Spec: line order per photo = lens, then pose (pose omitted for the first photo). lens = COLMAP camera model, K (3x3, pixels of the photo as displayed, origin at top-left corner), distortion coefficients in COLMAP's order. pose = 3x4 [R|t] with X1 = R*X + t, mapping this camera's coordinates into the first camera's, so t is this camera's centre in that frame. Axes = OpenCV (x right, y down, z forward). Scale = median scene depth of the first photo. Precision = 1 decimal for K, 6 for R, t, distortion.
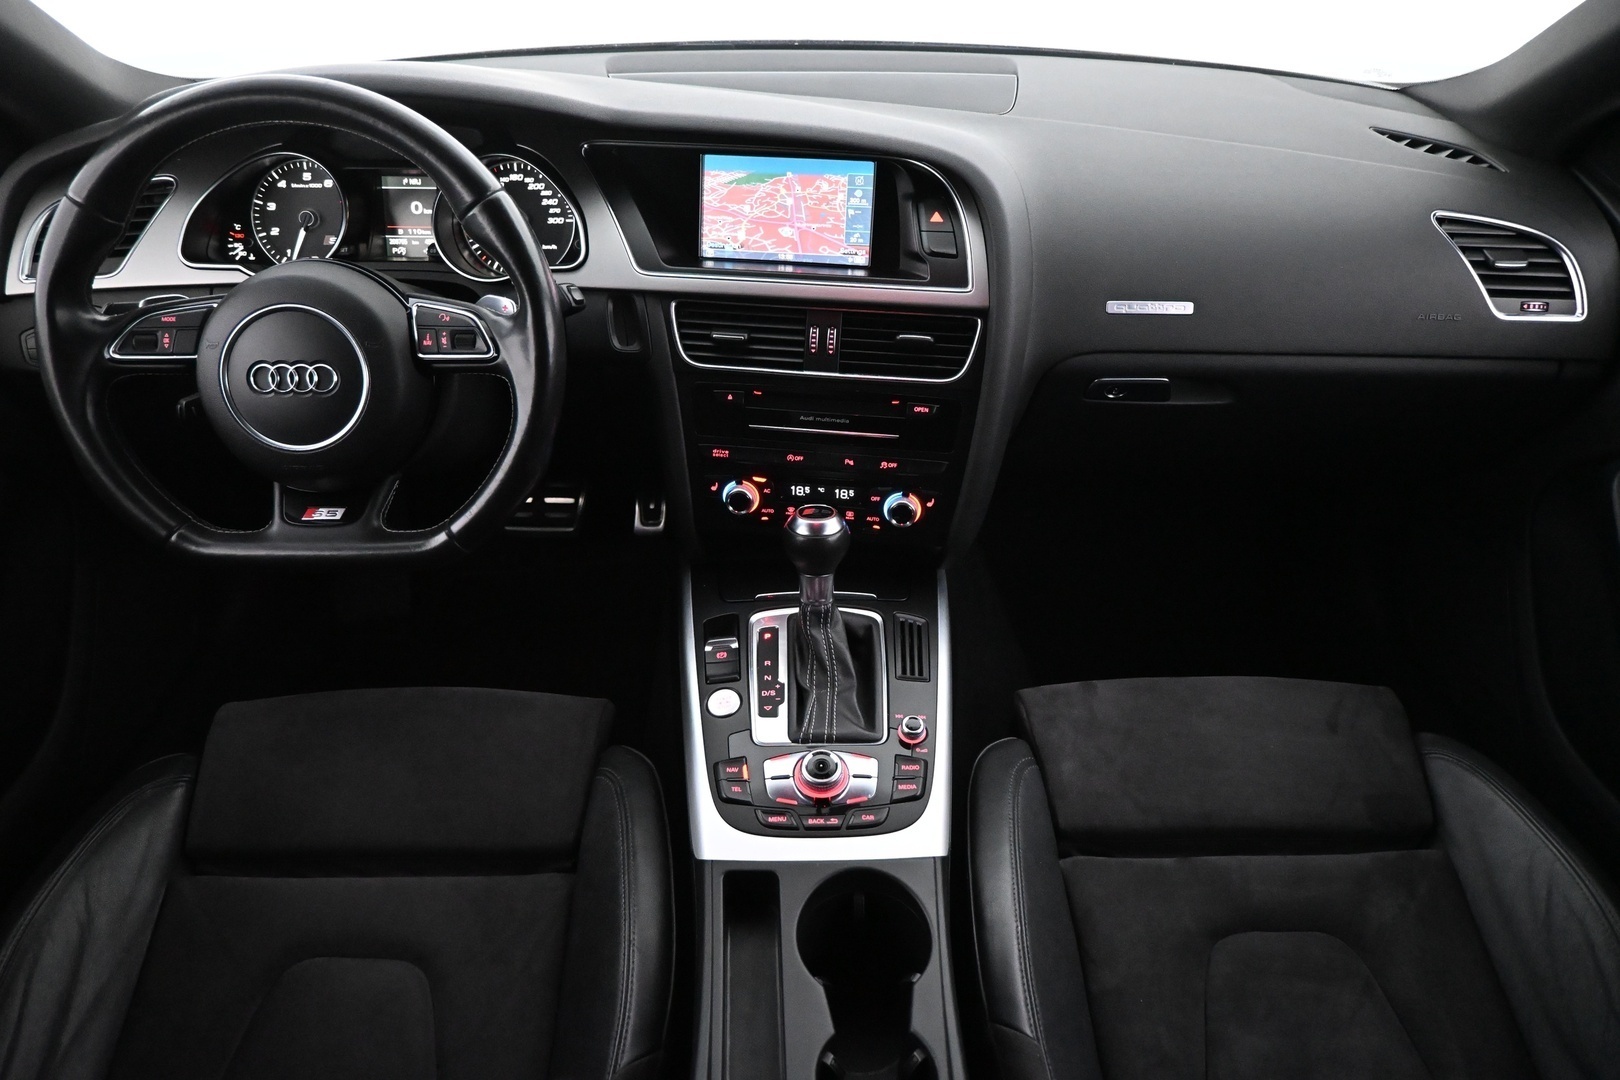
lens RADIAL K [[1111.6, 0, 817.2], [0, 1111.6, 539.6], [0, 0, 1]] dist [-0.002744, 0.001092]
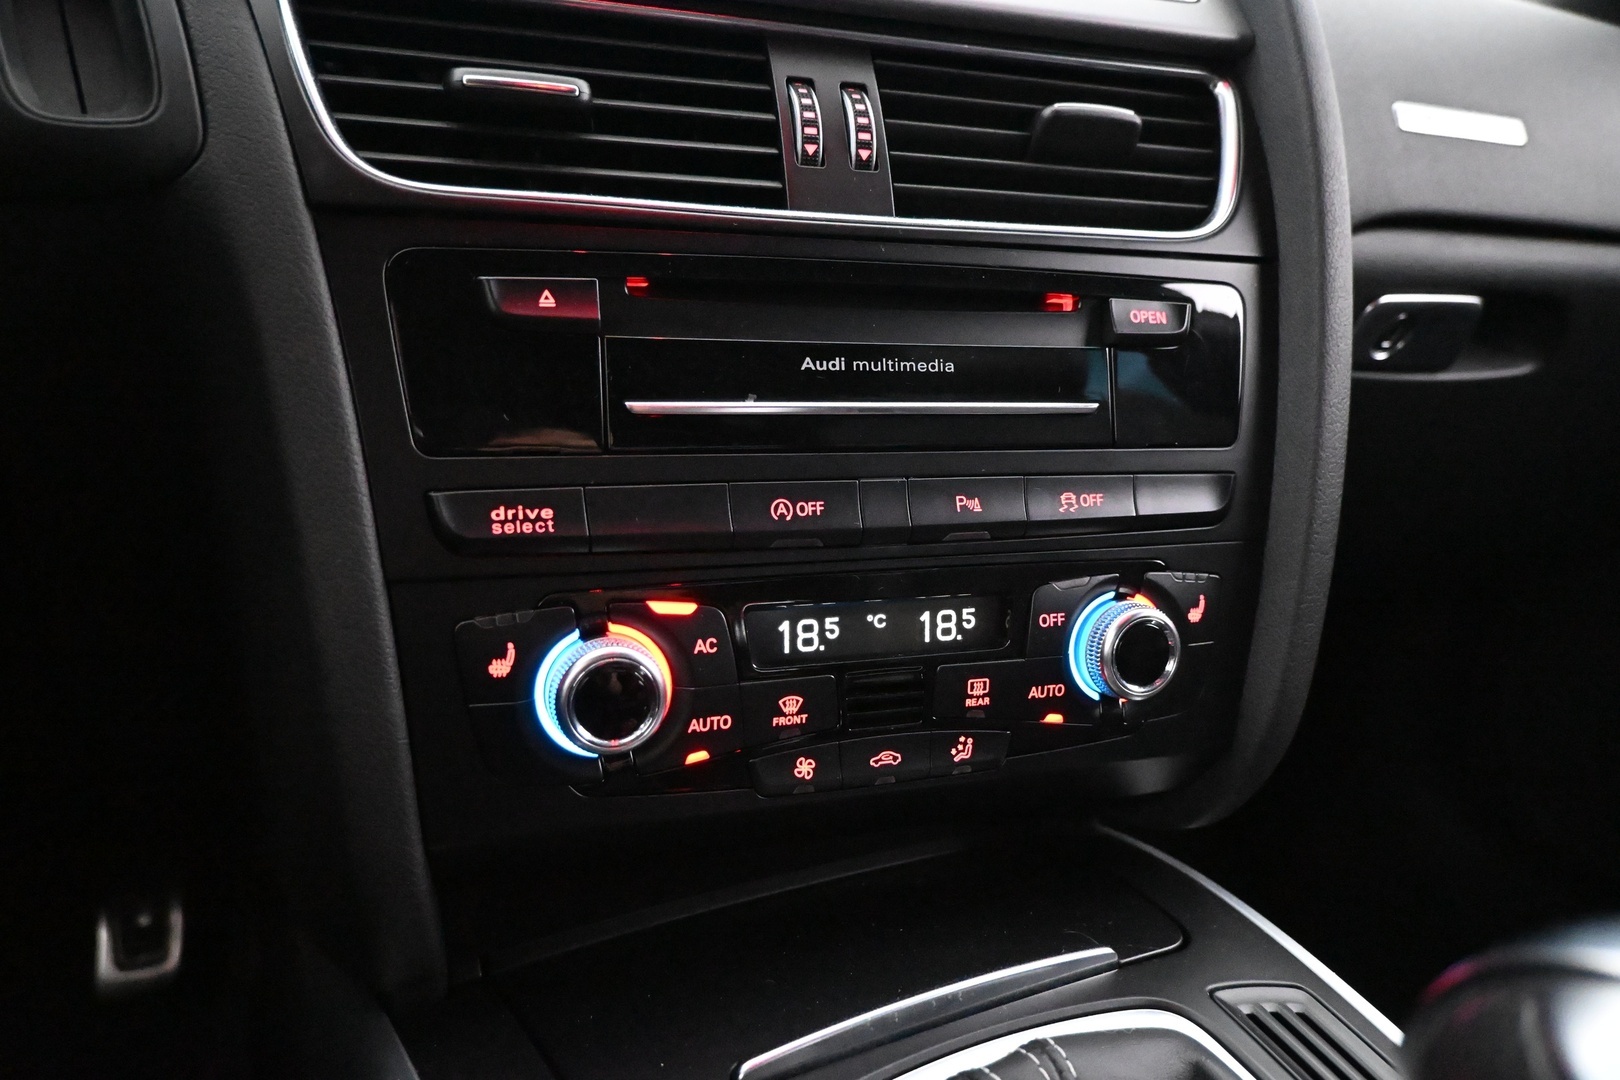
lens RADIAL K [[1106.1, 0, 821.5], [0, 1106.1, 531.8], [0, 0, 1]] dist [0.000463, 0.003130]
pose [[0.896029, -0.078818, 0.436944, -0.134803], [0.222029, 0.931773, -0.287231, 0.014351], [-0.384494, 0.354382, 0.852395, 0.739621]]
